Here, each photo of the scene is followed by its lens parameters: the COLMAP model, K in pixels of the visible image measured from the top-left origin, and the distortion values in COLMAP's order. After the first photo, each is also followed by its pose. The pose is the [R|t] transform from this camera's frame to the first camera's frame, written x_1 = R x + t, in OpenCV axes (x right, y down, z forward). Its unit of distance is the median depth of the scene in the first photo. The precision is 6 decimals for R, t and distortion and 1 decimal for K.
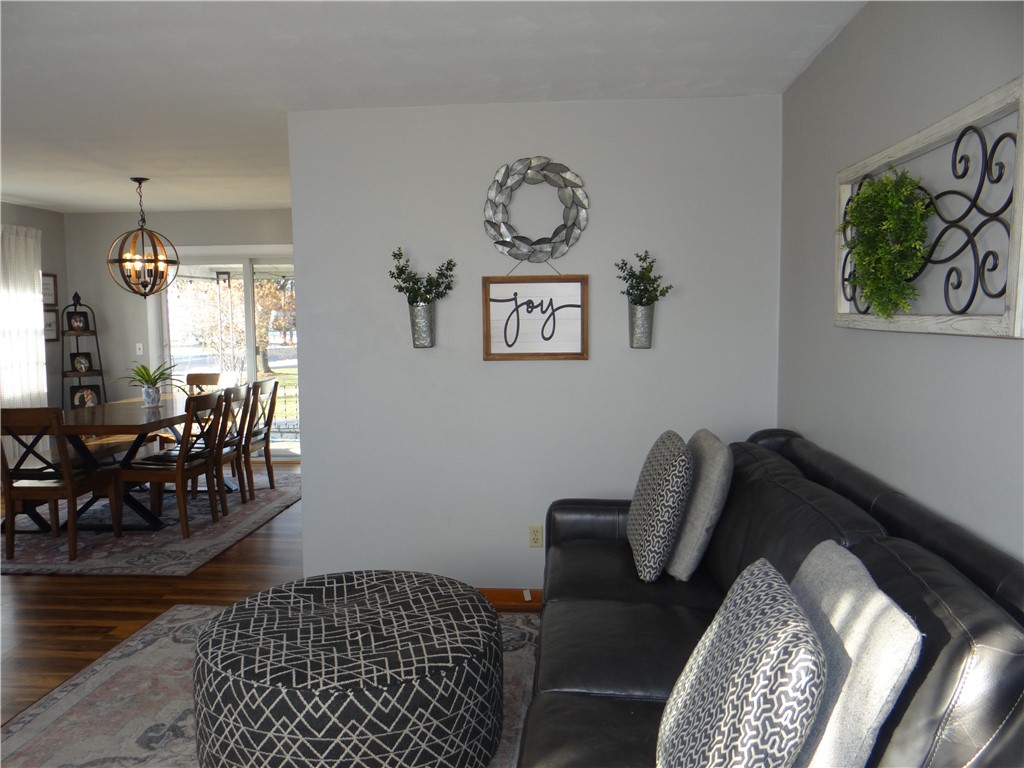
lens RADIAL K [[807.9, 0, 506.0], [0, 807.9, 373.4], [0, 0, 1]] dist [0.014224, 0.004139]
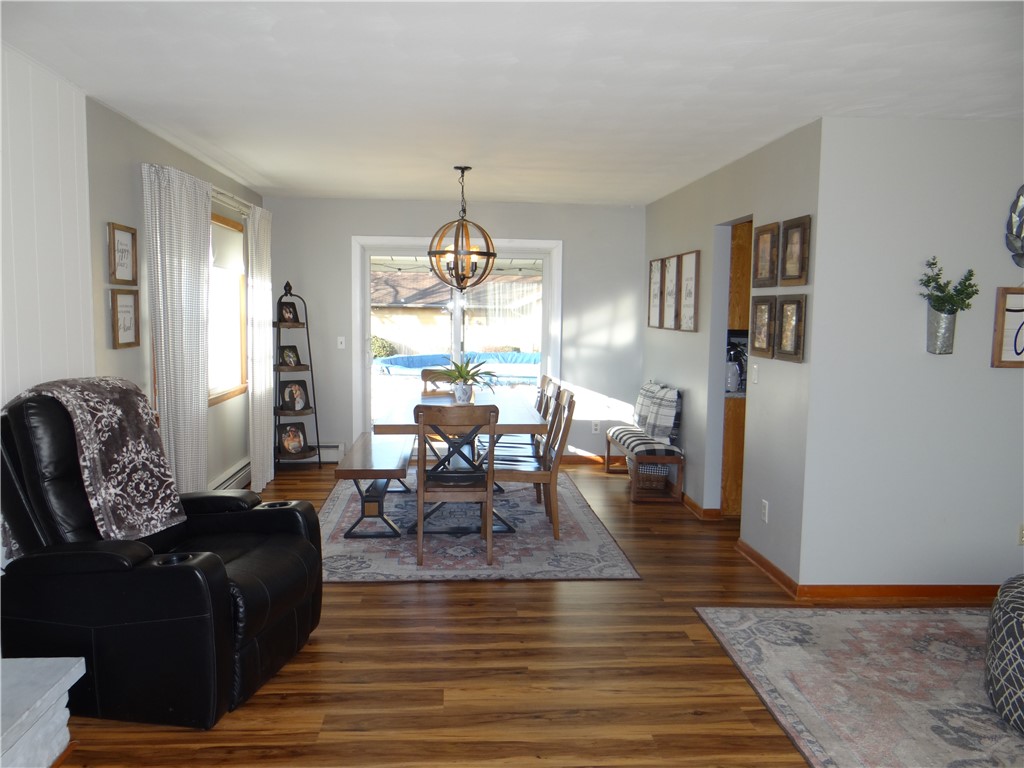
lens RADIAL K [[807.9, 0, 502.5], [0, 807.9, 386.9], [0, 0, 1]] dist [0.014224, 0.004139]
pose [[0.988670, 0.011688, 0.149651, -0.666649], [-0.015315, 0.999616, 0.023109, -0.004757], [-0.149324, -0.025139, 0.988469, 0.049503]]
